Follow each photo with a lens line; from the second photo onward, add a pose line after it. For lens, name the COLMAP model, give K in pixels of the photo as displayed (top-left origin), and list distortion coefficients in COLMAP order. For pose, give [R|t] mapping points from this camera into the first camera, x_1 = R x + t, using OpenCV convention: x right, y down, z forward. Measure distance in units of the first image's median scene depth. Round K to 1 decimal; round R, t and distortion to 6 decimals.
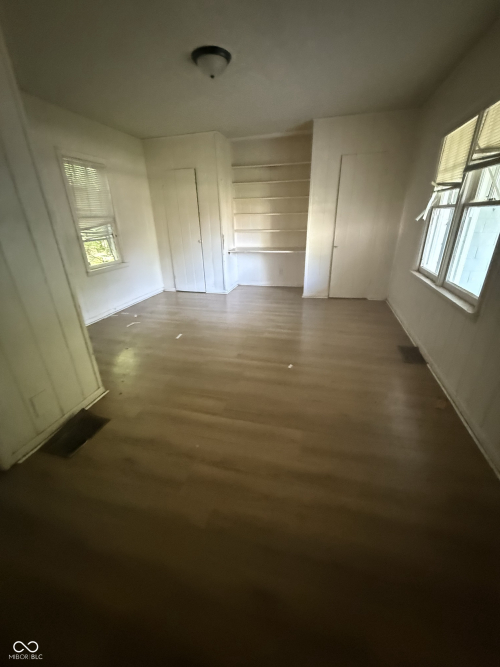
lens RADIAL K [[267.3, 0, 254.2], [0, 267.3, 334.5], [0, 0, 1]] dist [-0.001223, 0.001345]
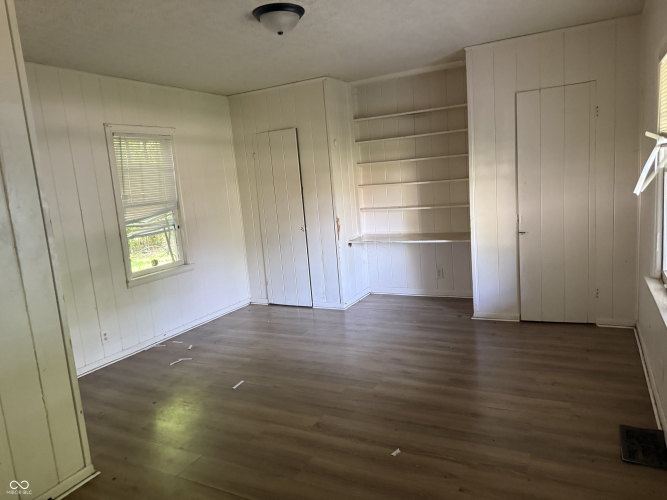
lens RADIAL K [[469.8, 0, 332.9], [0, 469.8, 258.3], [0, 0, 1]] dist [0.062000, -0.078186]
pose [[0.973570, -0.015772, -0.227844, 0.144501], [-0.038639, 0.971859, -0.232374, -0.024525], [0.225097, 0.235036, 0.945563, -0.039561]]
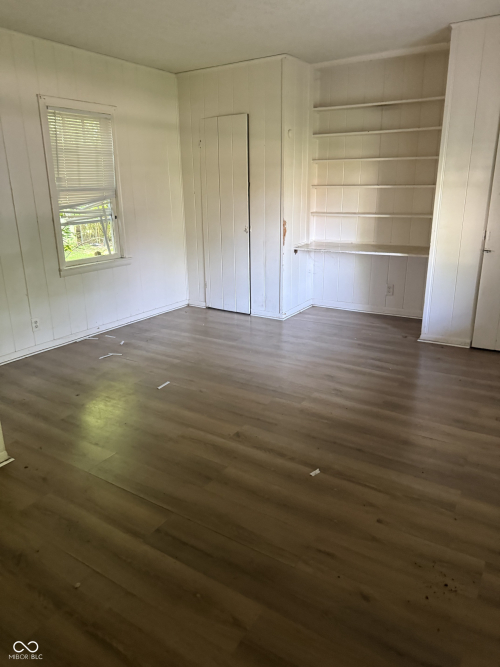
lens RADIAL K [[469.8, 0, 245.9], [0, 469.8, 337.0], [0, 0, 1]] dist [0.062000, -0.078186]
pose [[0.950995, 0.105228, -0.290750, 0.150399], [-0.133841, 0.987745, -0.080289, -0.031660], [0.278738, 0.115269, 0.953424, 0.023519]]
